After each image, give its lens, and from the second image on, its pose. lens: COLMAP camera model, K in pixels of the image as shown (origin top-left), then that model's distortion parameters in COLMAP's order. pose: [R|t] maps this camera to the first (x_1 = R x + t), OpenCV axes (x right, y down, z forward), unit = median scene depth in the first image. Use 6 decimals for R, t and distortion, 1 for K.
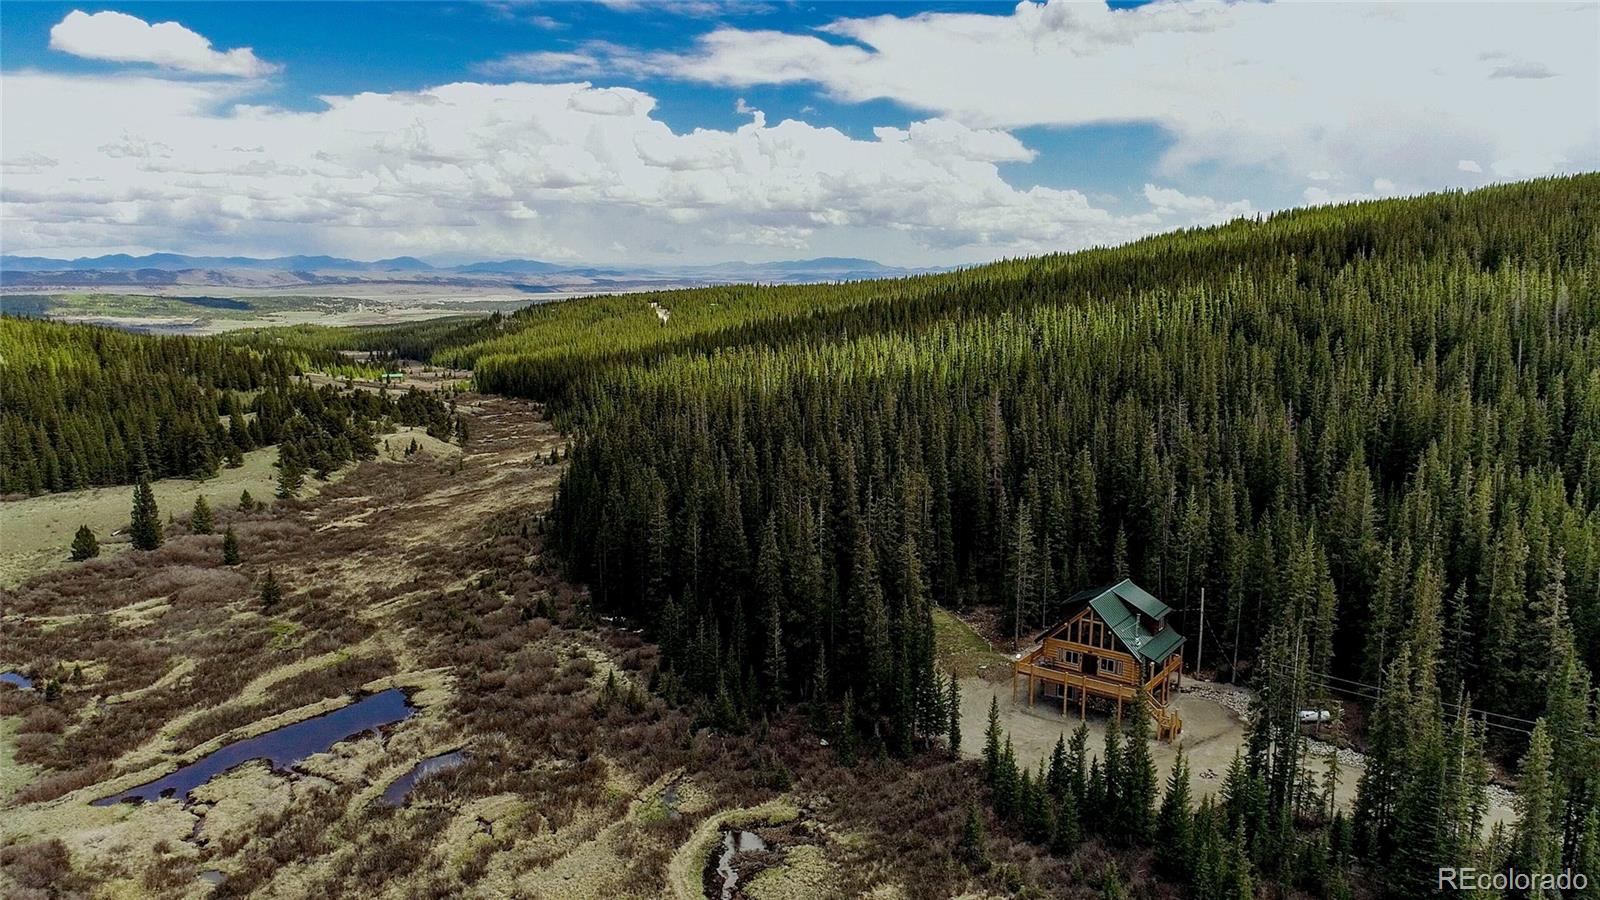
lens RADIAL K [[1170.0, 0, 801.3], [0, 1170.0, 456.4], [0, 0, 1]] dist [-0.013596, 0.005614]
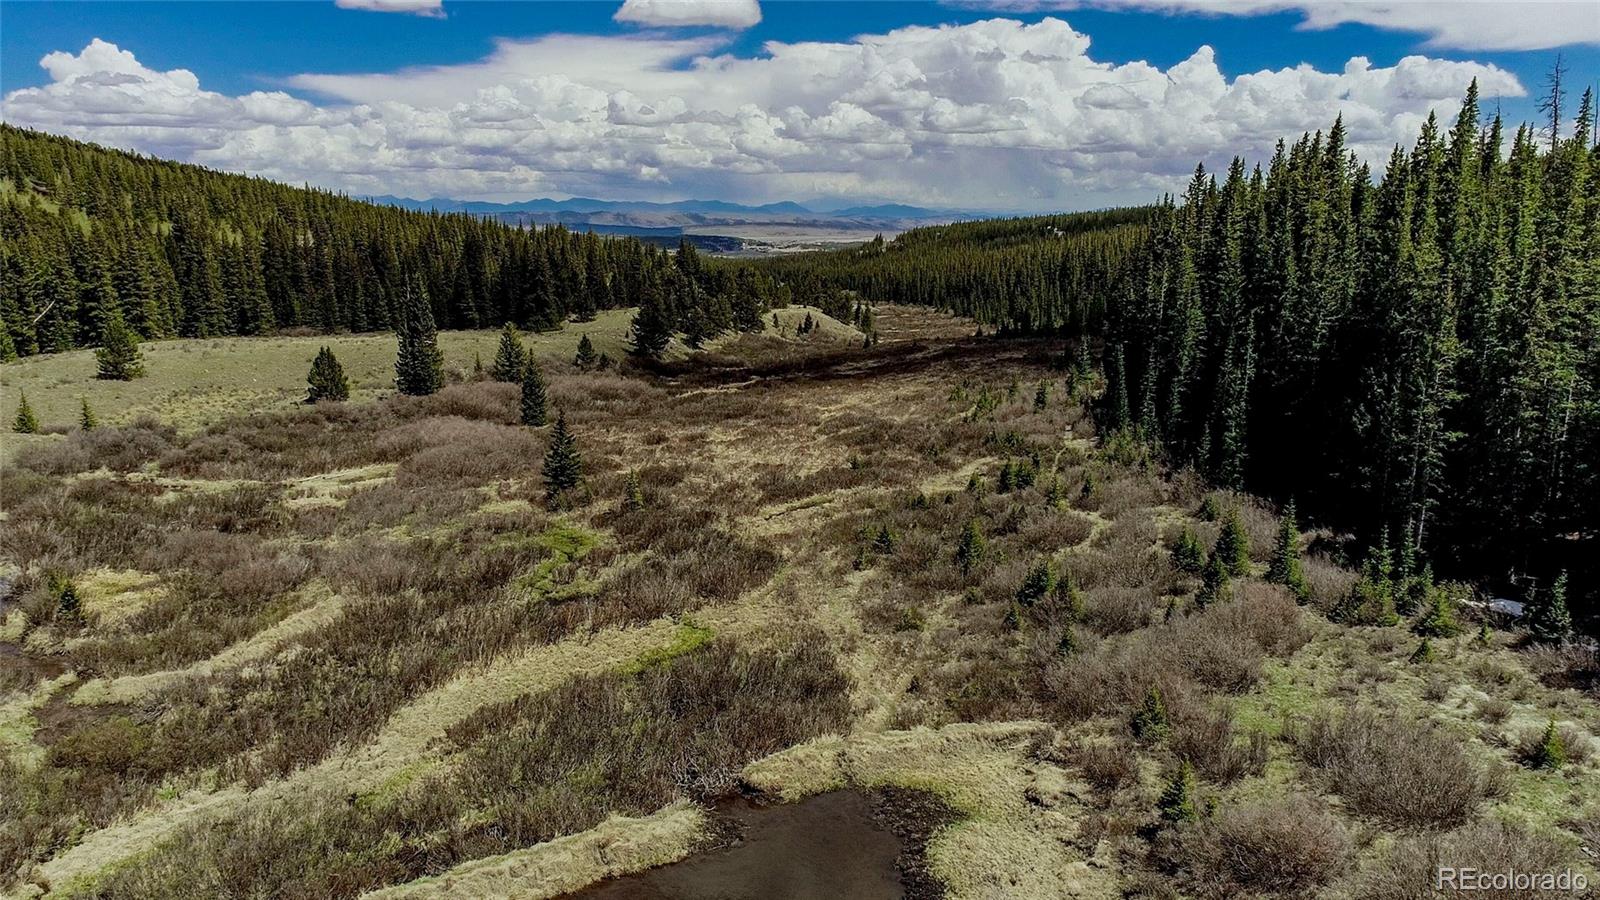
lens RADIAL K [[1170.0, 0, 801.3], [0, 1170.0, 456.4], [0, 0, 1]] dist [-0.013596, 0.005614]
pose [[0.952146, 0.070334, -0.297442, -0.221709], [-0.056791, 0.996928, 0.053942, 0.082451], [0.300323, -0.034469, 0.953215, 0.574941]]
